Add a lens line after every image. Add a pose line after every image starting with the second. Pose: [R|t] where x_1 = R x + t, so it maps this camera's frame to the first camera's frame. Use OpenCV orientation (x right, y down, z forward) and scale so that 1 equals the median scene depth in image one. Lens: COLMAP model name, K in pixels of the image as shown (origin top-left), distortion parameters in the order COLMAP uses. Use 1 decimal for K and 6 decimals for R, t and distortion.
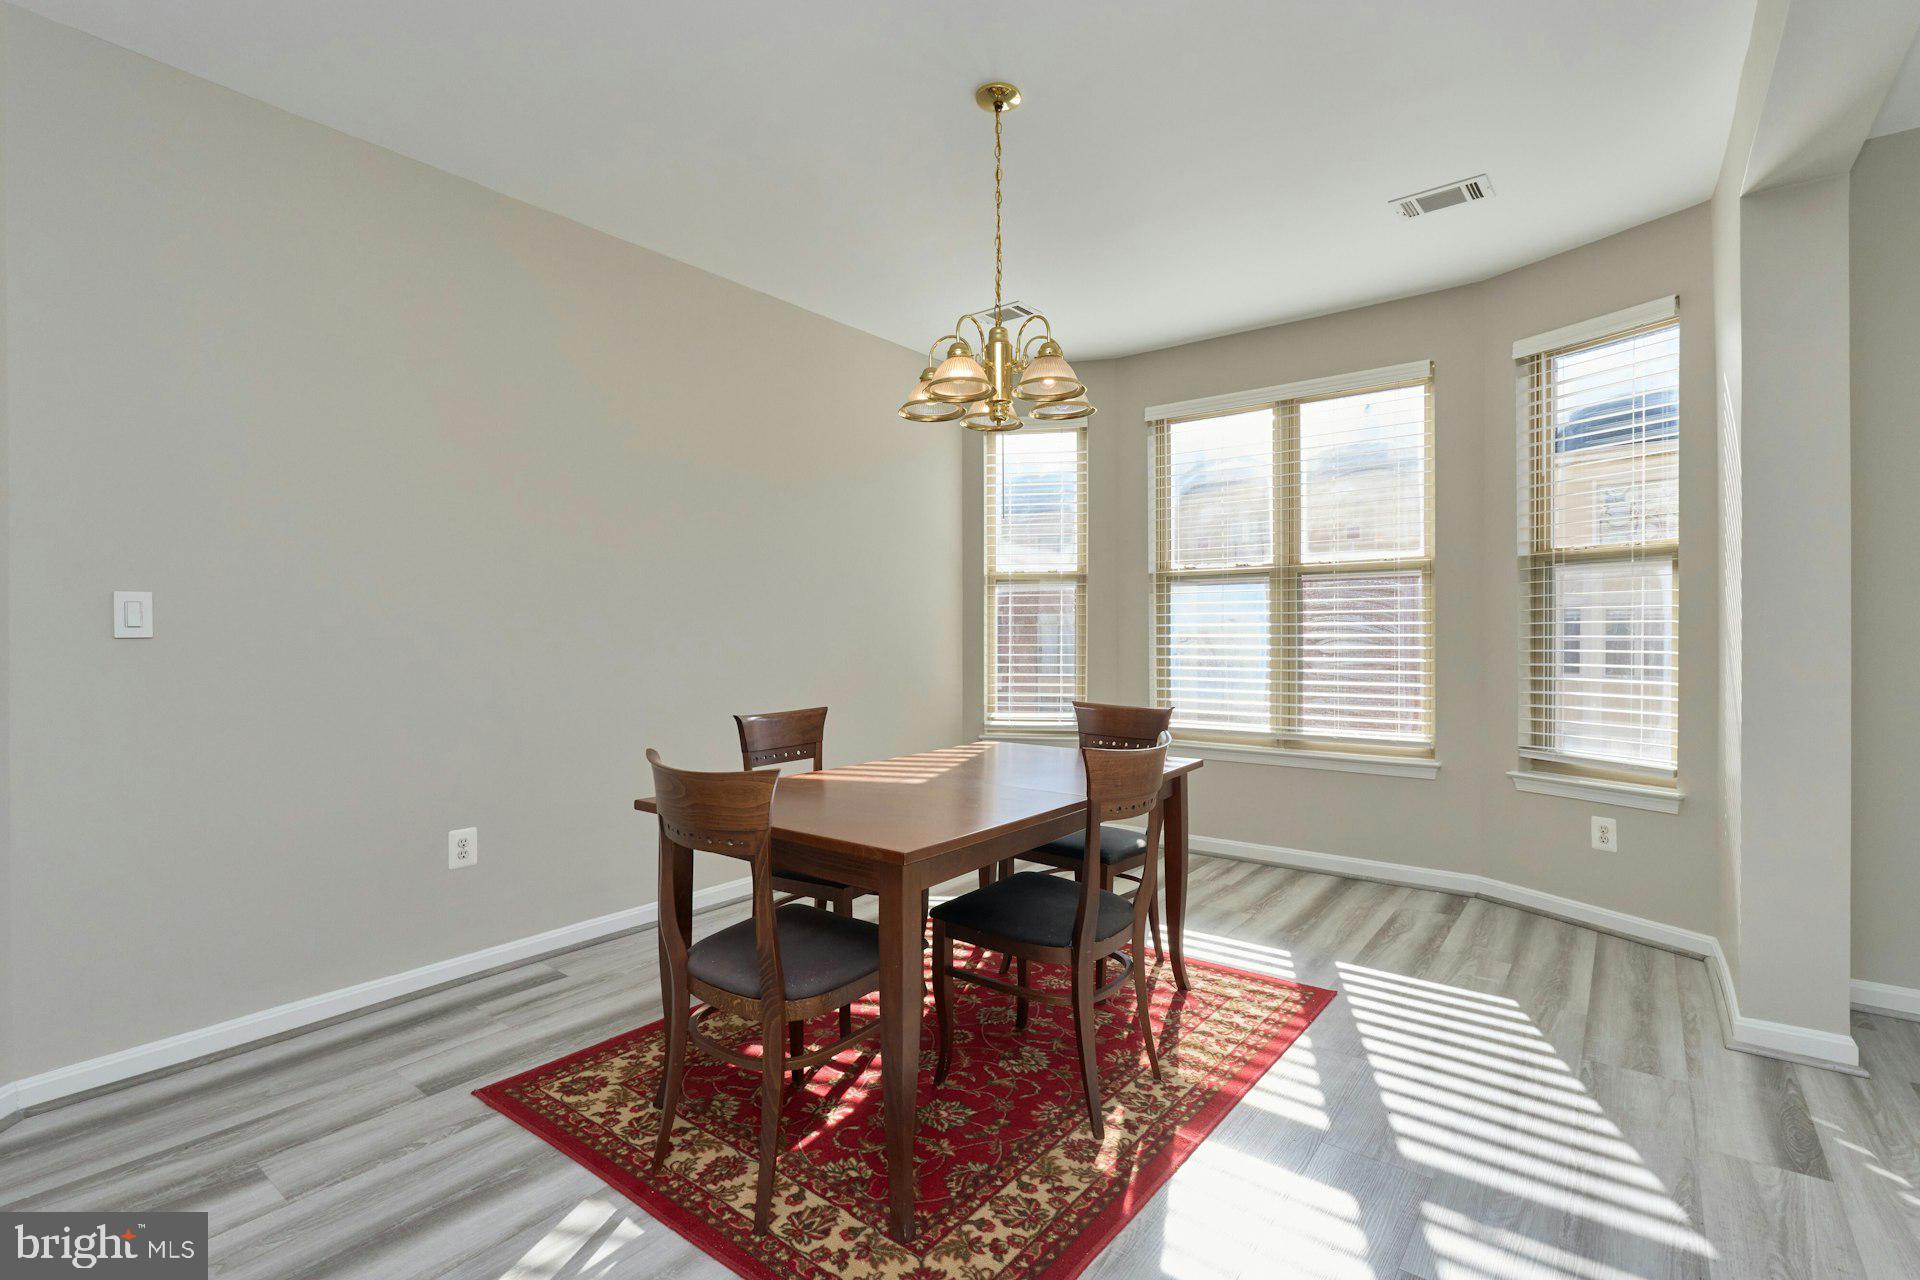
lens RADIAL K [[884.2, 0, 914.9], [0, 884.2, 646.8], [0, 0, 1]] dist [0.001443, 0.000048]
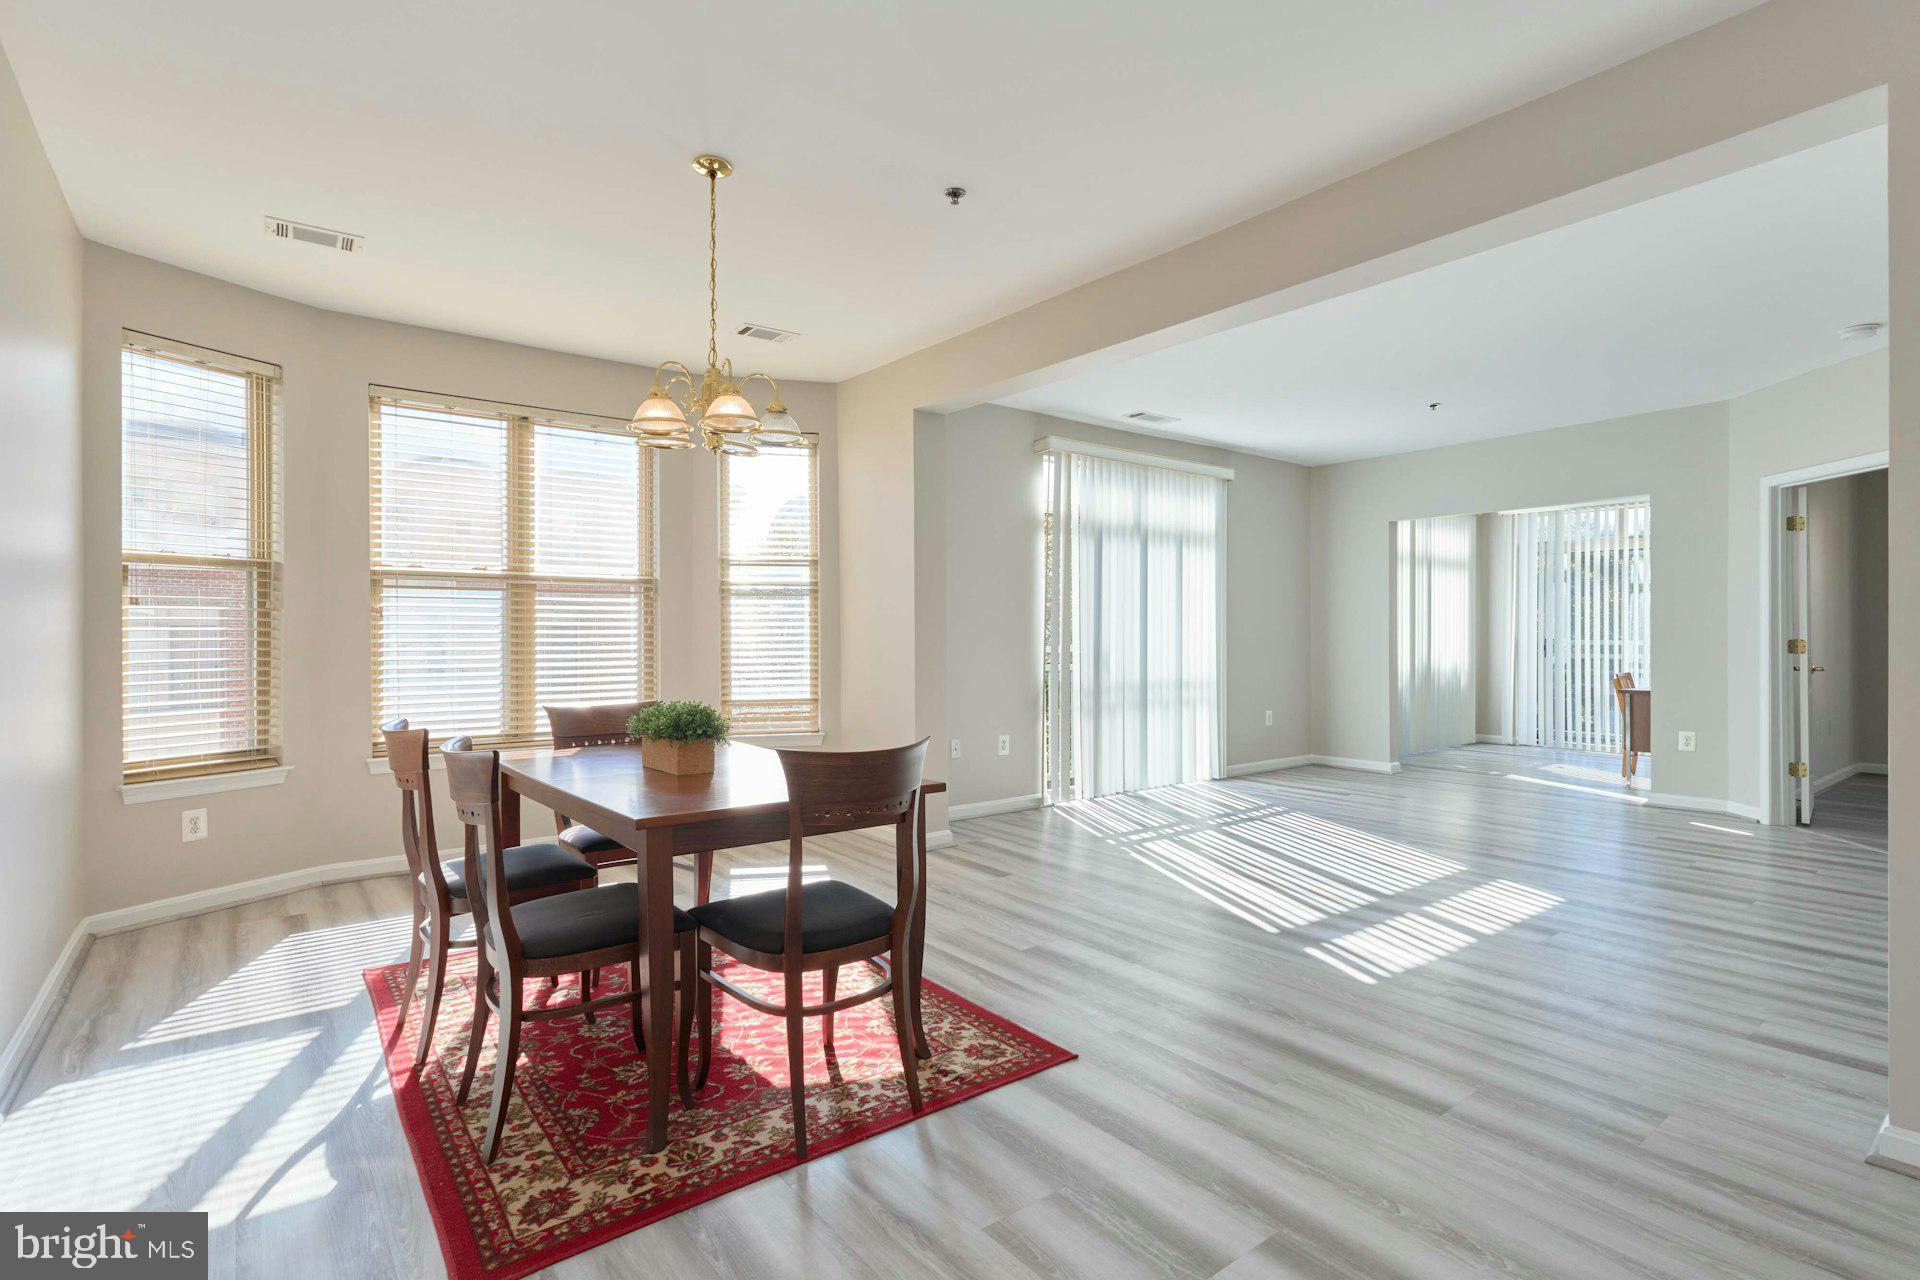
lens RADIAL K [[949.1, 0, 972.5], [0, 949.1, 688.0], [0, 0, 1]] dist [0.000011, 0.000234]
pose [[0.213236, -0.045160, 0.975957, -1.075202], [0.016118, 0.998958, 0.042702, 0.003232], [-0.976868, 0.006625, 0.213741, 0.432606]]
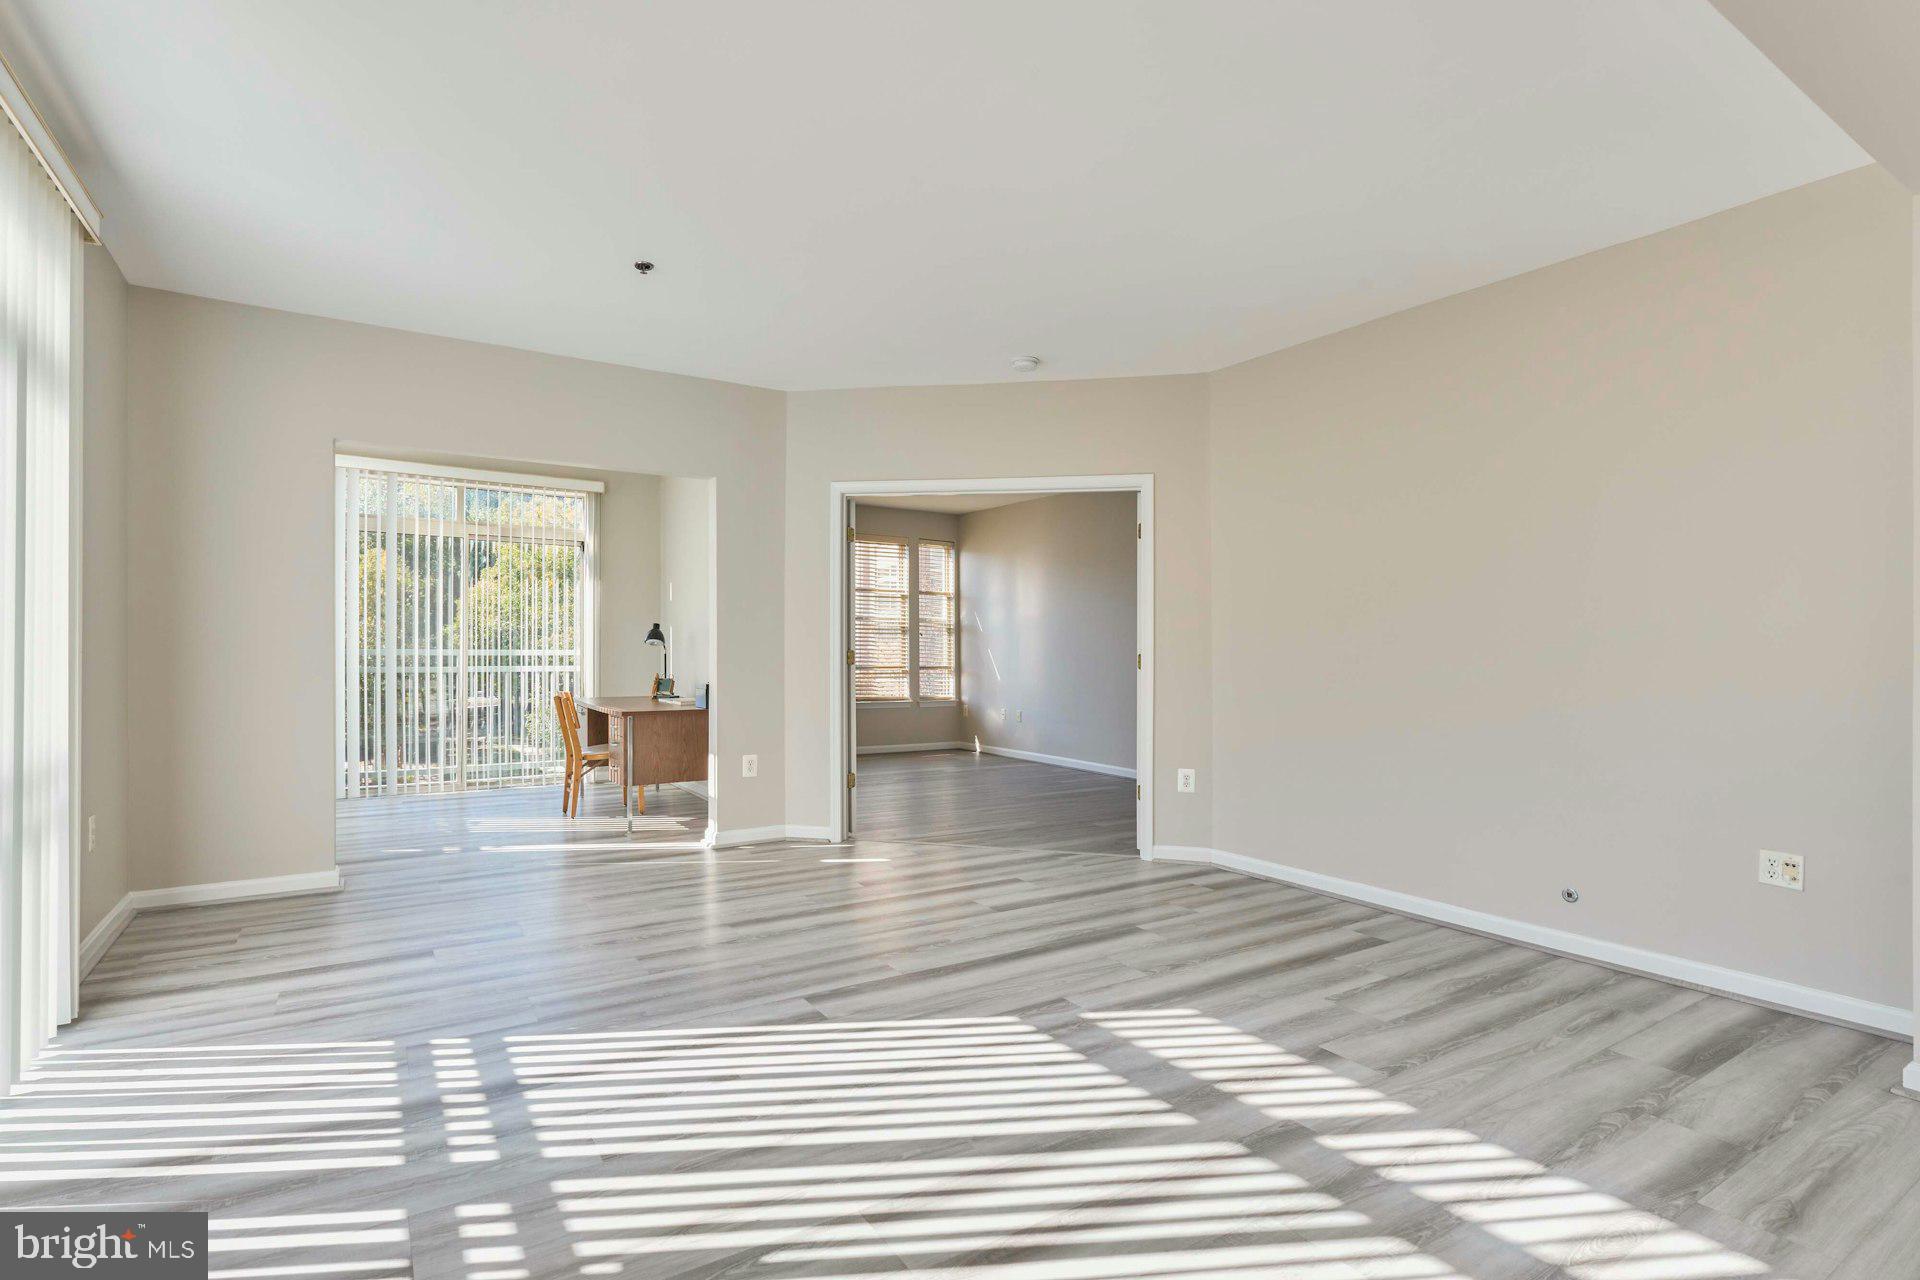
lens RADIAL K [[920.9, 0, 938.5], [0, 920.9, 626.7], [0, 0, 1]] dist [0.001744, 0.000000]
pose [[-0.951147, 0.007781, 0.308640, 0.768614], [0.005520, 0.999951, -0.008200, -0.023453], [-0.308688, -0.006096, -0.951144, 1.058886]]
